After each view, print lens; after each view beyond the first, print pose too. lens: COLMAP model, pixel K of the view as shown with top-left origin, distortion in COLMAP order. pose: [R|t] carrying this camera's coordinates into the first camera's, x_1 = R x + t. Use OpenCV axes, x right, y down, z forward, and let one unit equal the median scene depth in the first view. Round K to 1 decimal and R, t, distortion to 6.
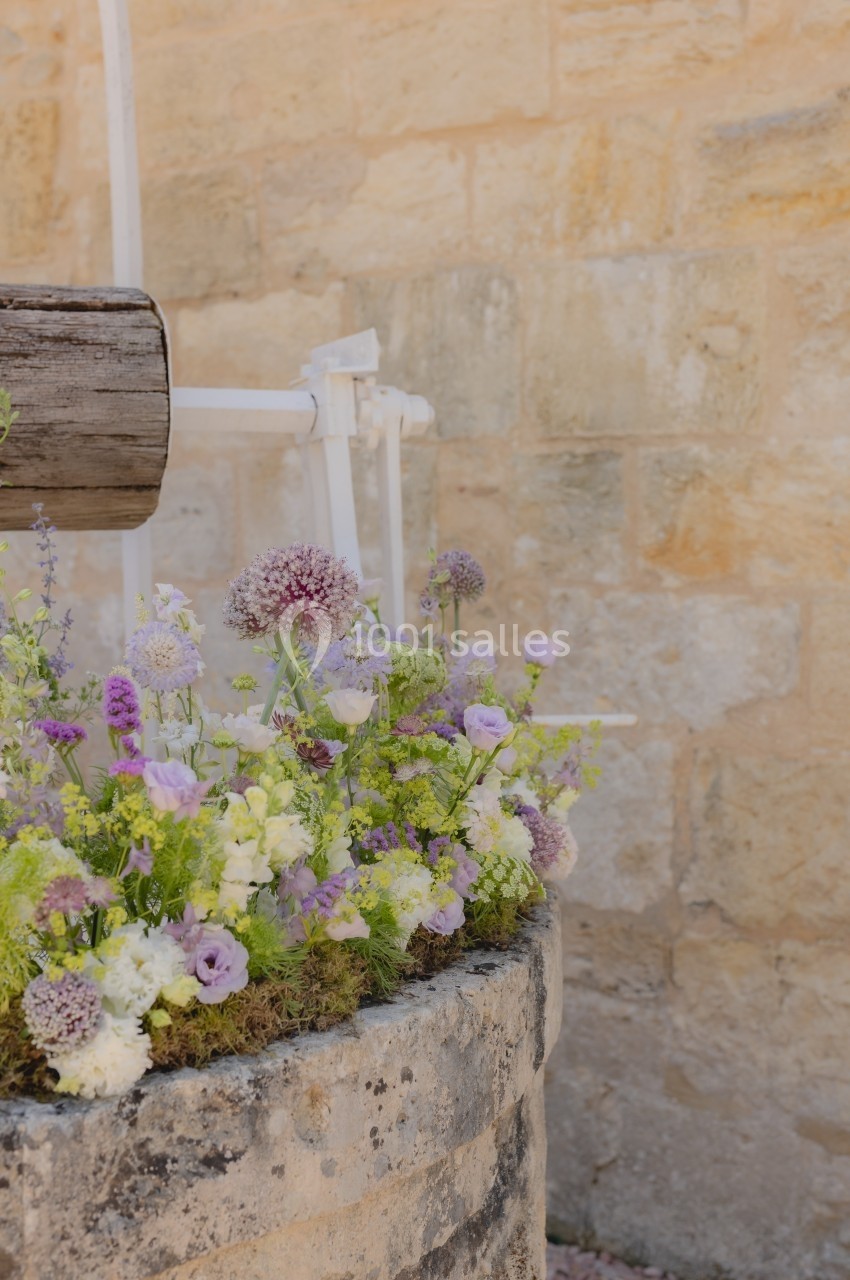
lens RADIAL K [[1814.5, 0, 424.5], [0, 1814.5, 638.8], [0, 0, 1]] dist [0.025481, 0.000000]
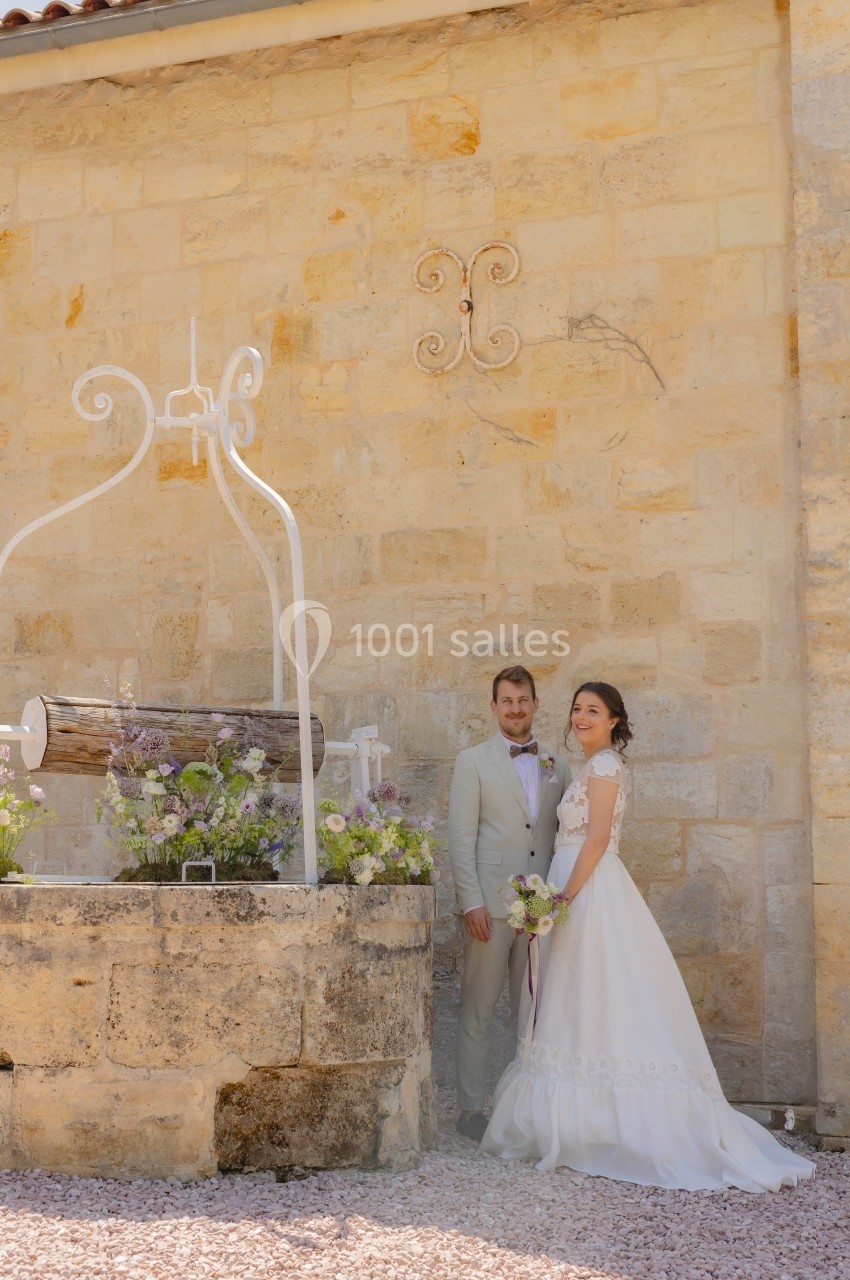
lens RADIAL K [[1814.5, 0, 425.7], [0, 1814.5, 639.8], [0, 0, 1]] dist [0.025481, 0.000000]
pose [[0.988623, 0.033590, 0.146616, -0.298411], [-0.006921, 0.983873, -0.178737, 0.186883], [-0.150256, 0.175689, 0.972911, -1.576893]]
